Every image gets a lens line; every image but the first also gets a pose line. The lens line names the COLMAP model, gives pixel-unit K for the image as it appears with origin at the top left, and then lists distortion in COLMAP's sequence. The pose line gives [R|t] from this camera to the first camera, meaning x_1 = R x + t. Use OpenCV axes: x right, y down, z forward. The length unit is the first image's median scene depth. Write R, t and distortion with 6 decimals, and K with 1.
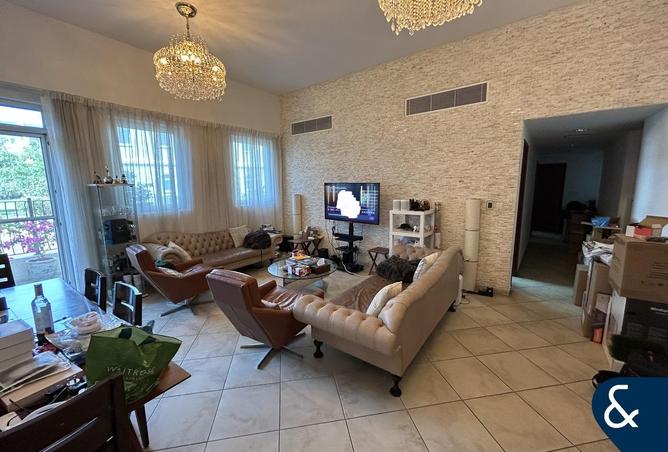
lens RADIAL K [[279.3, 0, 340.7], [0, 279.3, 223.8], [0, 0, 1]] dist [-0.001268, -0.000028]
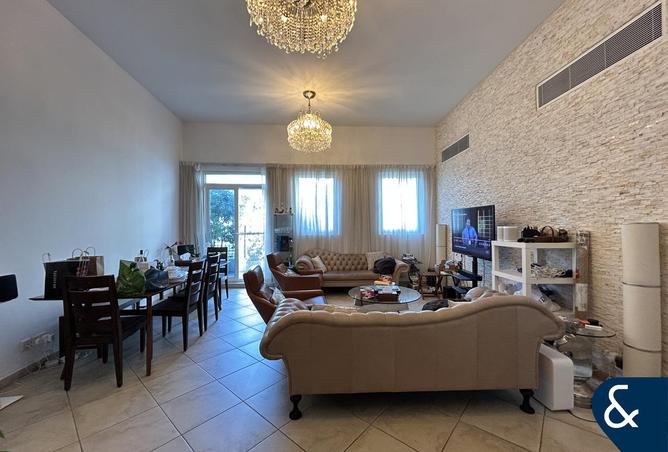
lens RADIAL K [[273.8, 0, 318.0], [0, 273.8, 223.6], [0, 0, 1]] dist [-0.000299, 0.000431]
pose [[0.599106, 0.001617, -0.800668, 0.463332], [-0.113189, 0.990126, -0.082695, 0.017911], [0.792629, 0.140170, 0.593374, 0.201369]]
